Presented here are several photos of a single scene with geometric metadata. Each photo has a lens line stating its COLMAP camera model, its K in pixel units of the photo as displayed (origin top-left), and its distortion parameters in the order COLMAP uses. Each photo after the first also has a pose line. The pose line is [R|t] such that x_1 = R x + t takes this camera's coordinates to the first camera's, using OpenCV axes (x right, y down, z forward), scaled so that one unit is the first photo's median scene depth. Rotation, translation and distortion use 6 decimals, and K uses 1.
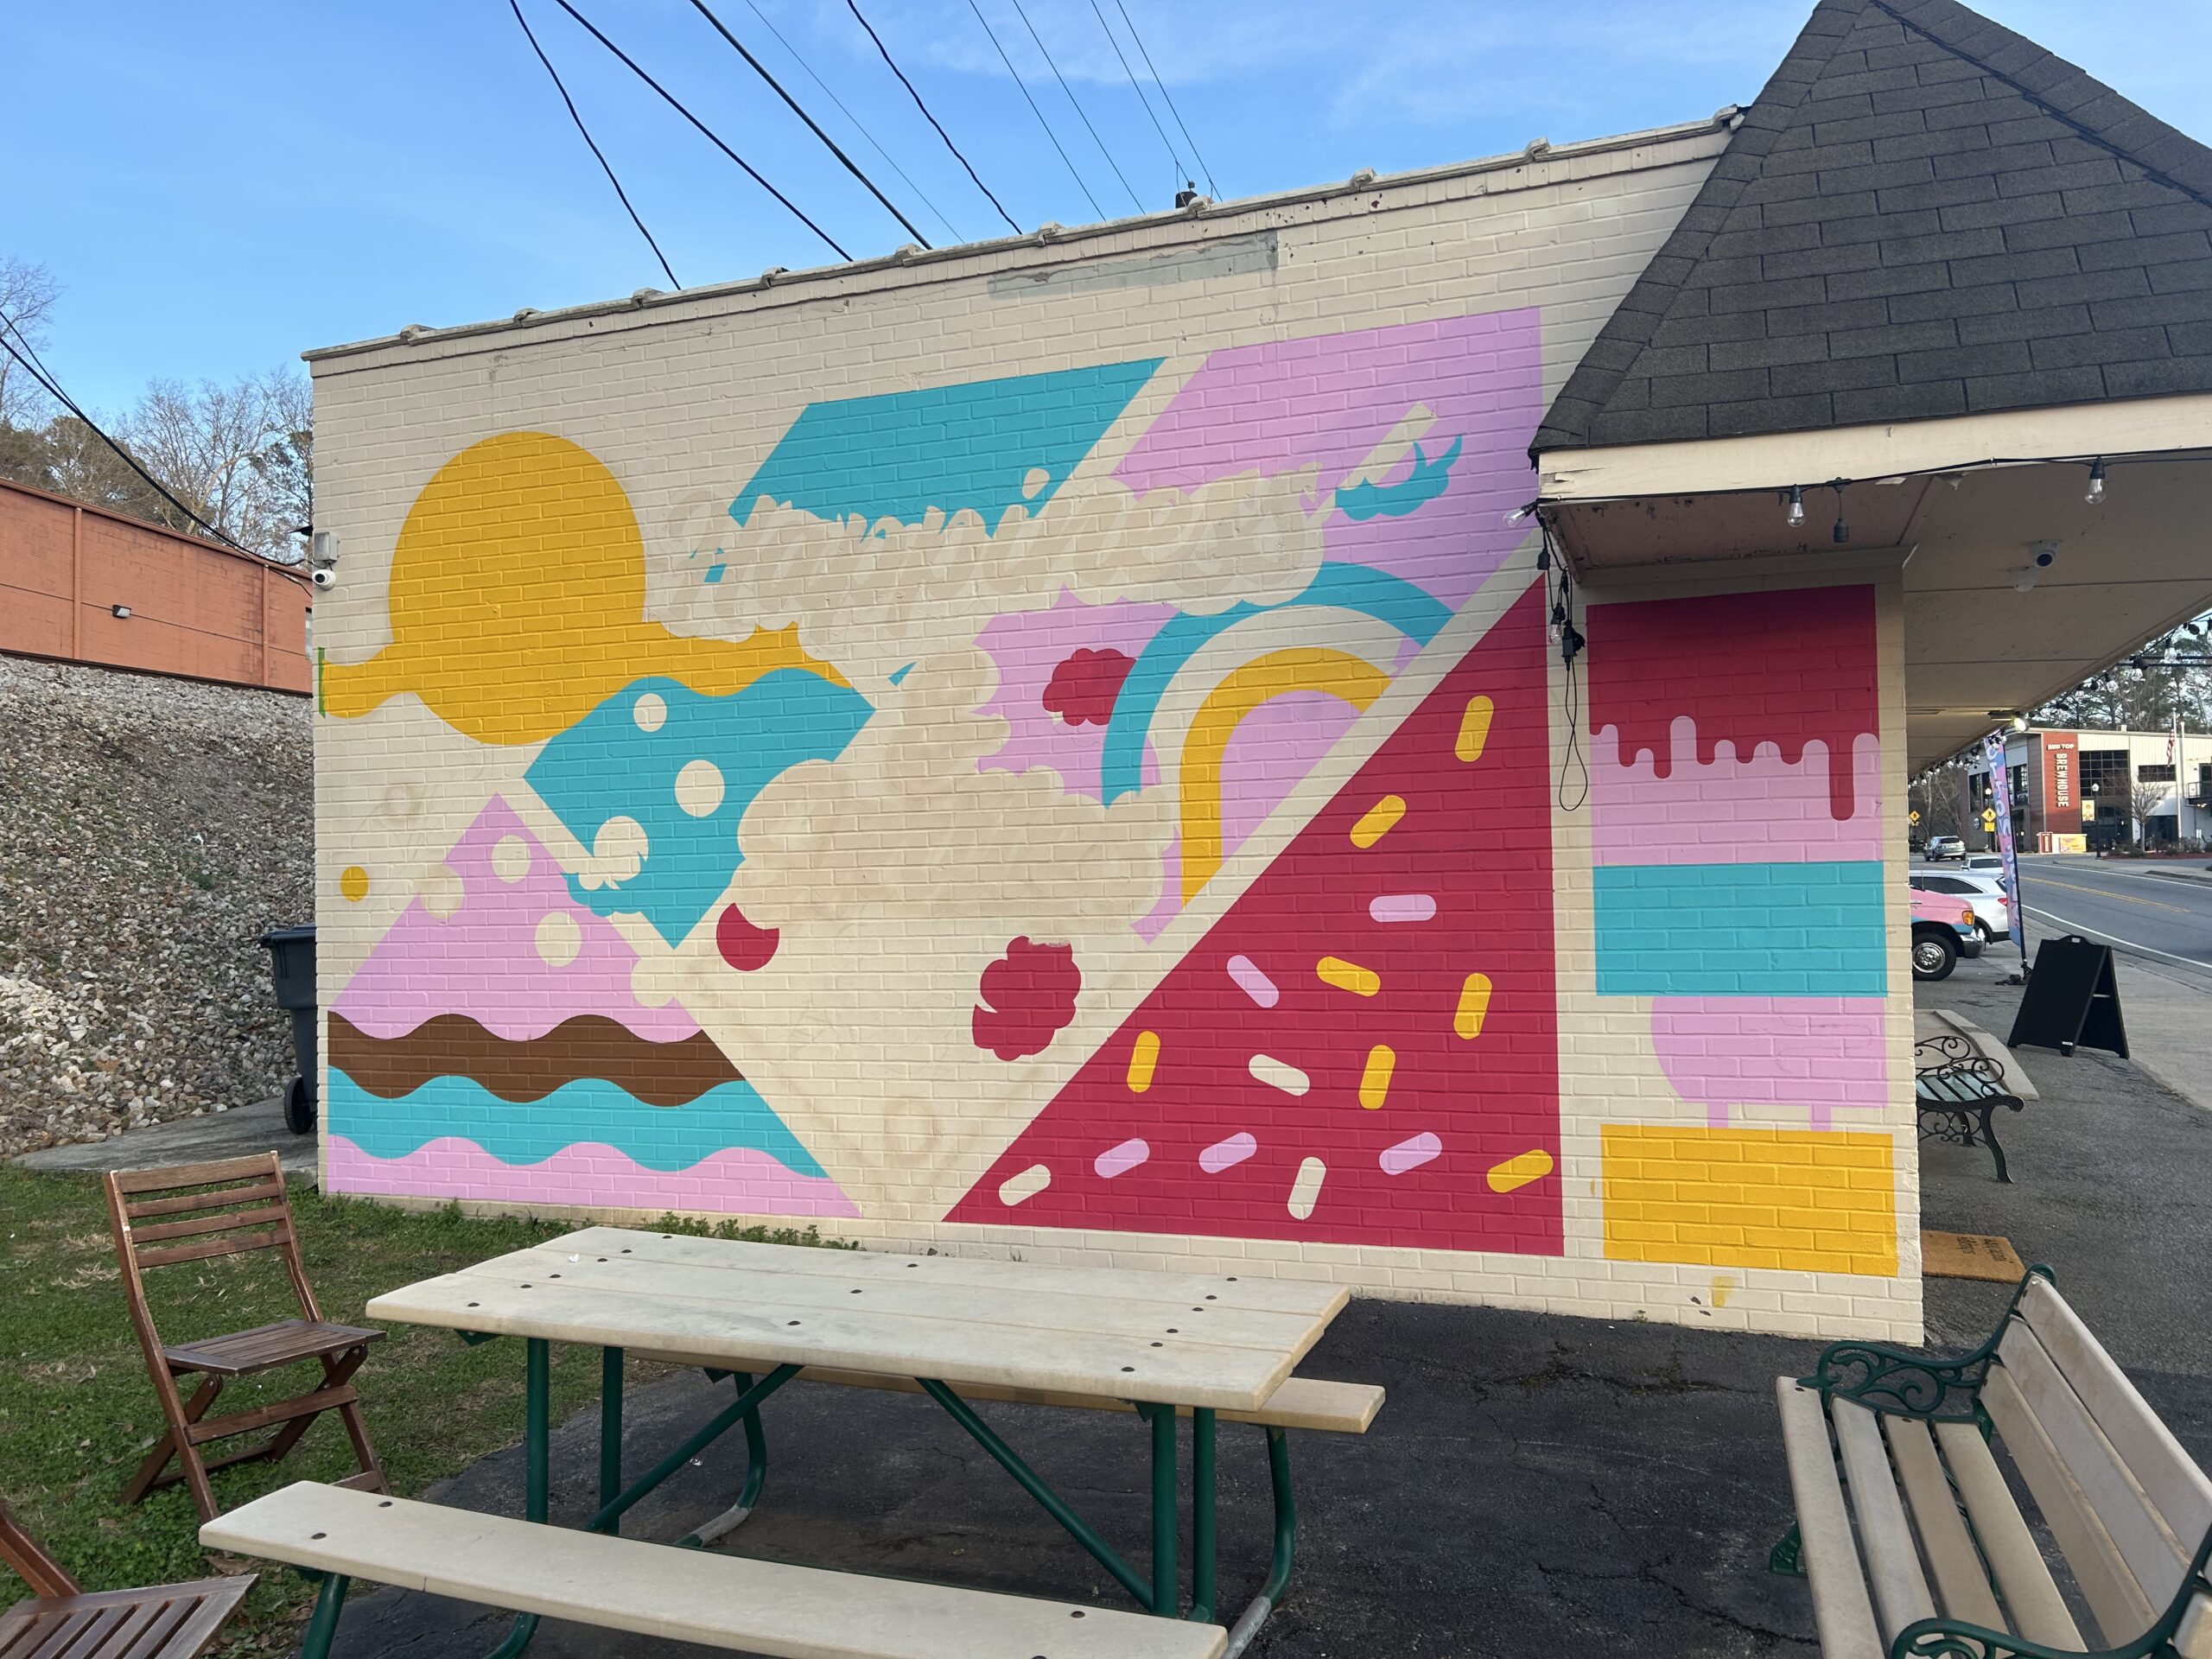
lens RADIAL K [[1643.0, 0, 1107.3], [0, 1643.0, 833.3], [0, 0, 1]] dist [0.044093, -0.047809]
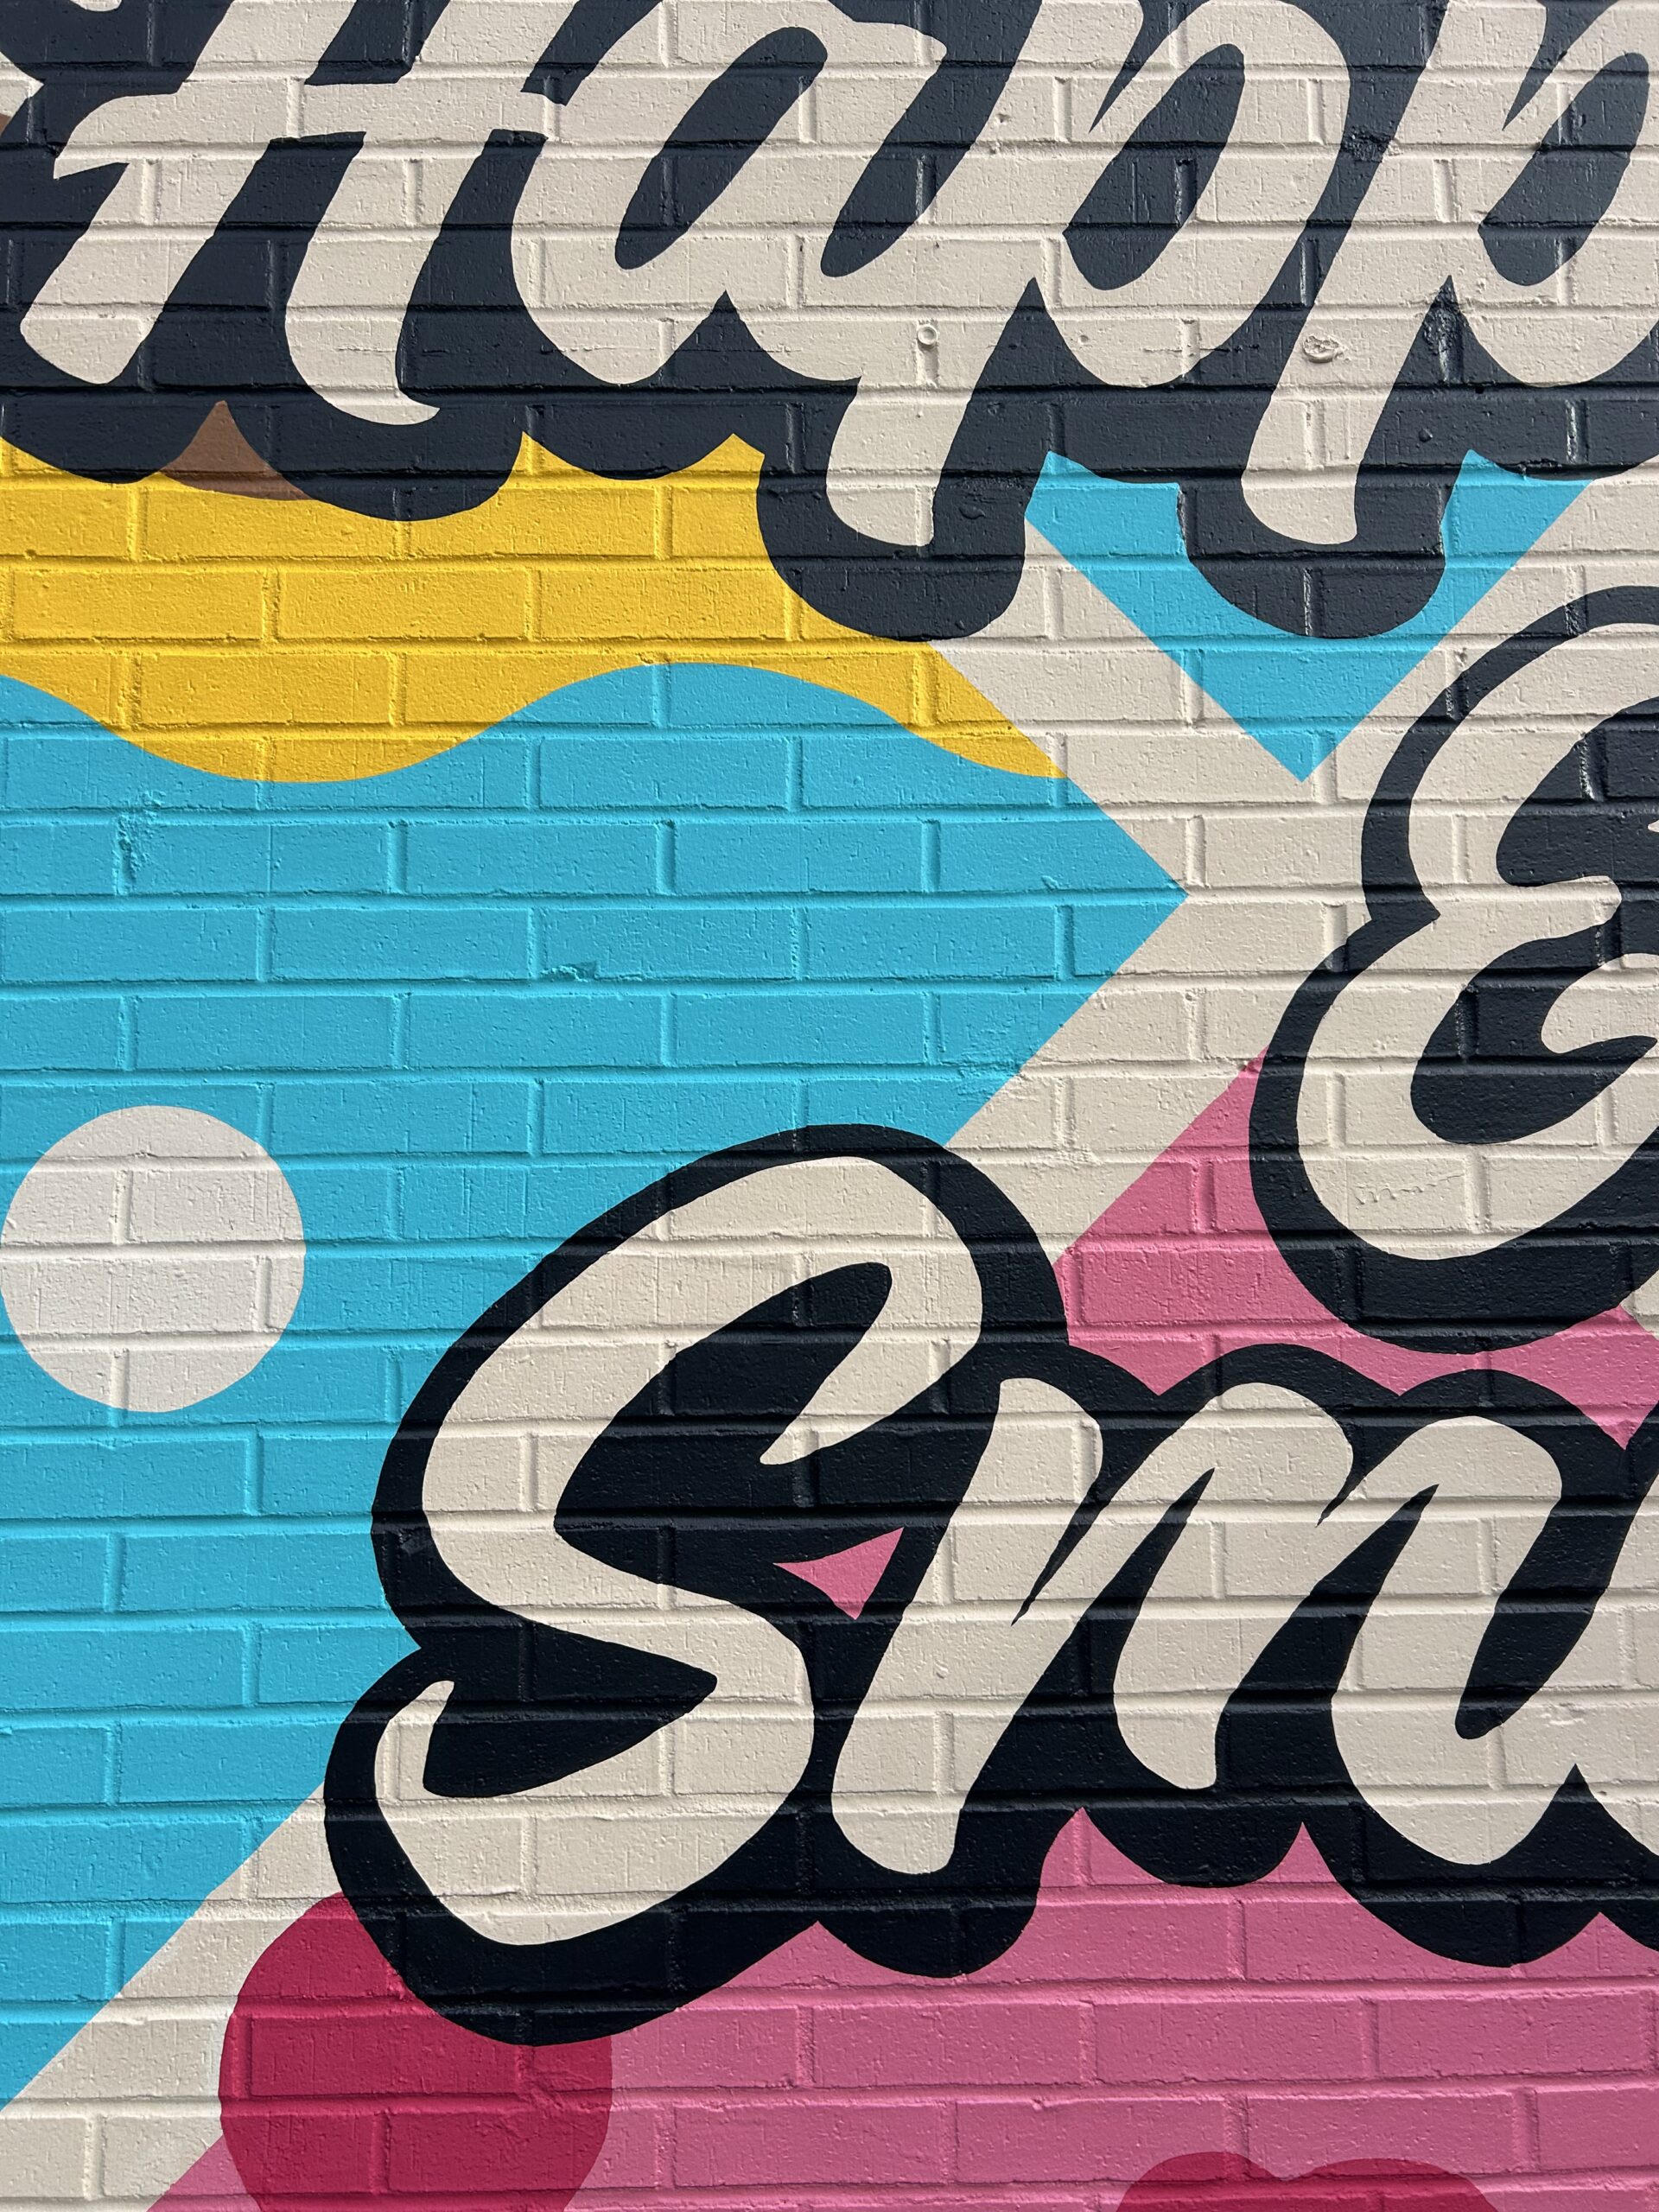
lens RADIAL K [[1643.0, 0, 819.1], [0, 1643.0, 1114.0], [0, 0, 1]] dist [0.044093, -0.047809]
pose [[0.938216, 0.047140, 0.342824, -0.273648], [-0.021956, 0.996791, -0.076975, -0.034743], [-0.345353, 0.064692, 0.936241, 0.901325]]
